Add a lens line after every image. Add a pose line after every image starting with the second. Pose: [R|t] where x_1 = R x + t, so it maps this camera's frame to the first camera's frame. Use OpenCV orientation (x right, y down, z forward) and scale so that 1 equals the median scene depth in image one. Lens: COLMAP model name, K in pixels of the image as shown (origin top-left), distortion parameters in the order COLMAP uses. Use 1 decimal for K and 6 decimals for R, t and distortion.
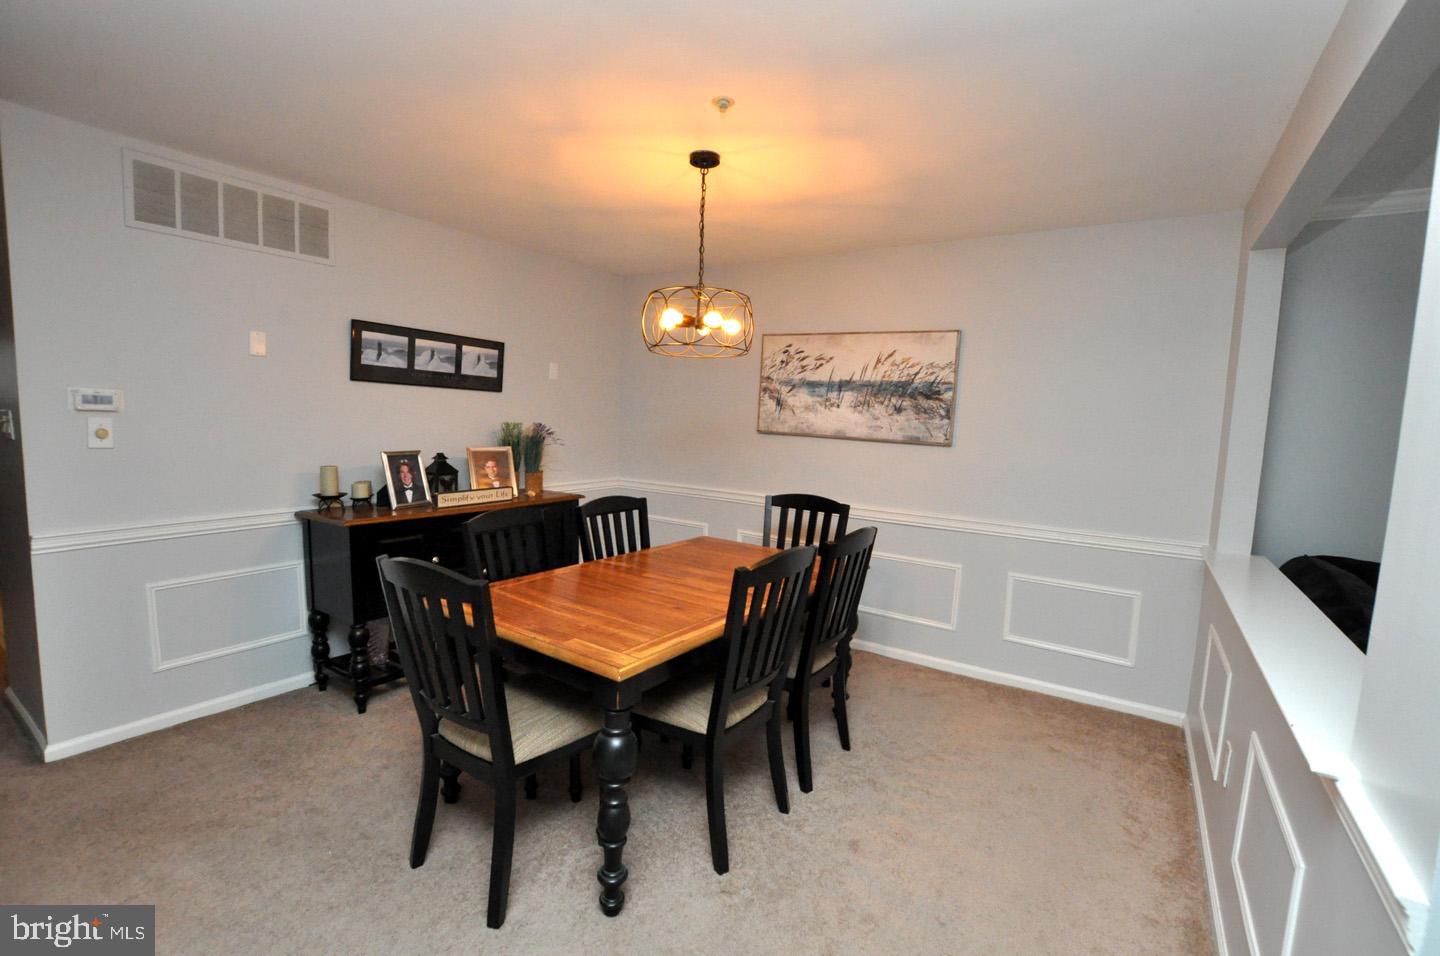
lens RADIAL K [[631.2, 0, 727.0], [0, 631.2, 475.1], [0, 0, 1]] dist [-0.027745, 0.001983]
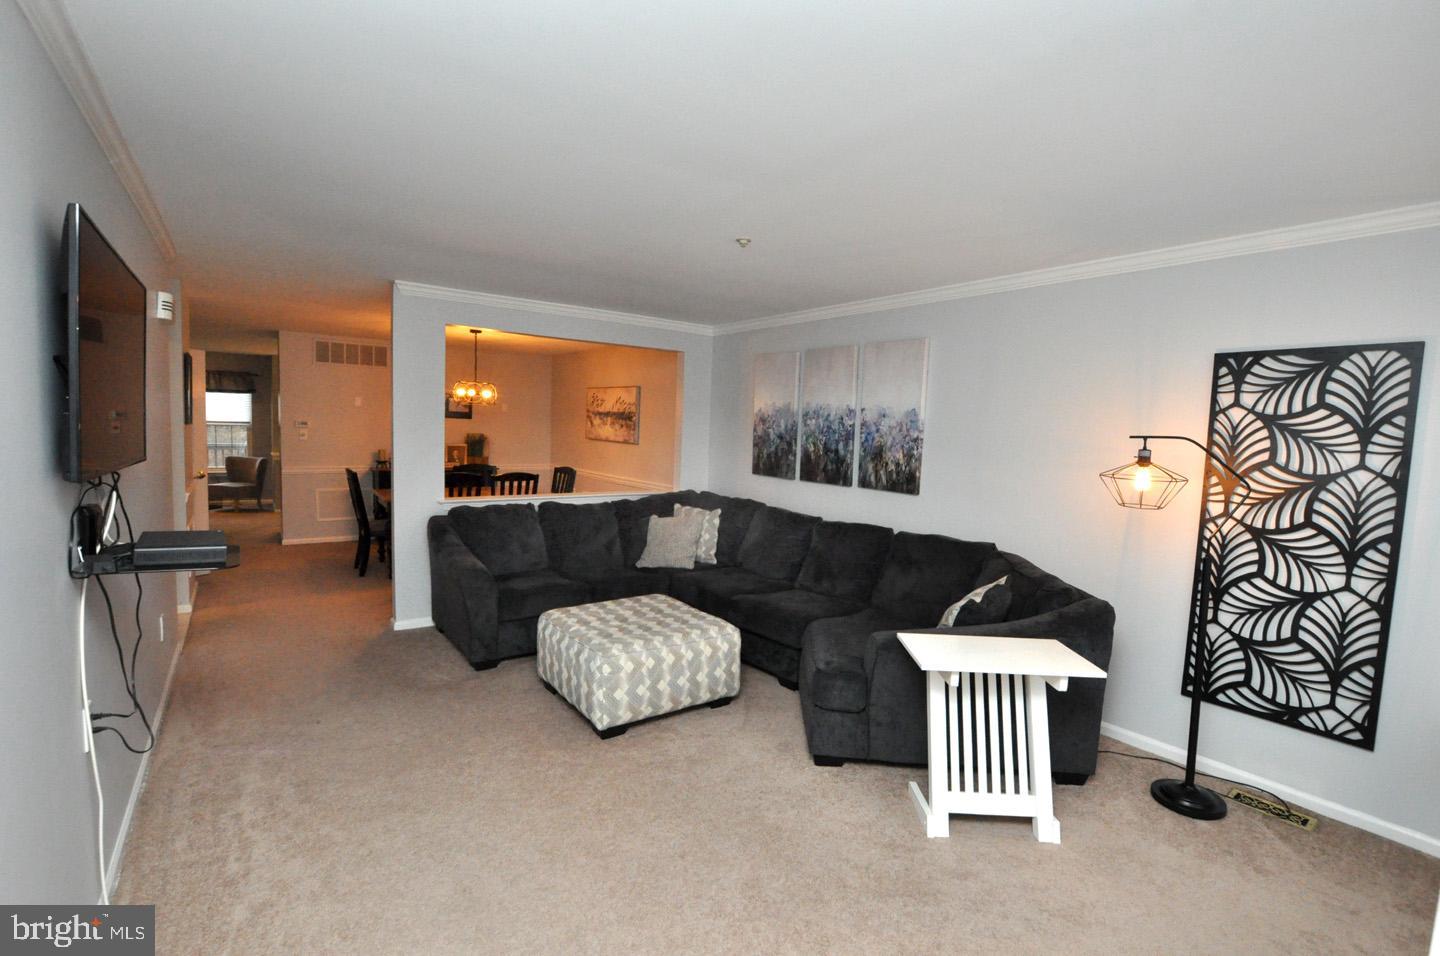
lens RADIAL K [[631.2, 0, 716.8], [0, 631.2, 476.2], [0, 0, 1]] dist [-0.027745, 0.001983]
pose [[0.945224, 0.020746, -0.325764, 1.289435], [-0.034335, 0.998761, -0.036020, 0.122637], [0.324613, 0.045232, 0.944765, -0.822461]]
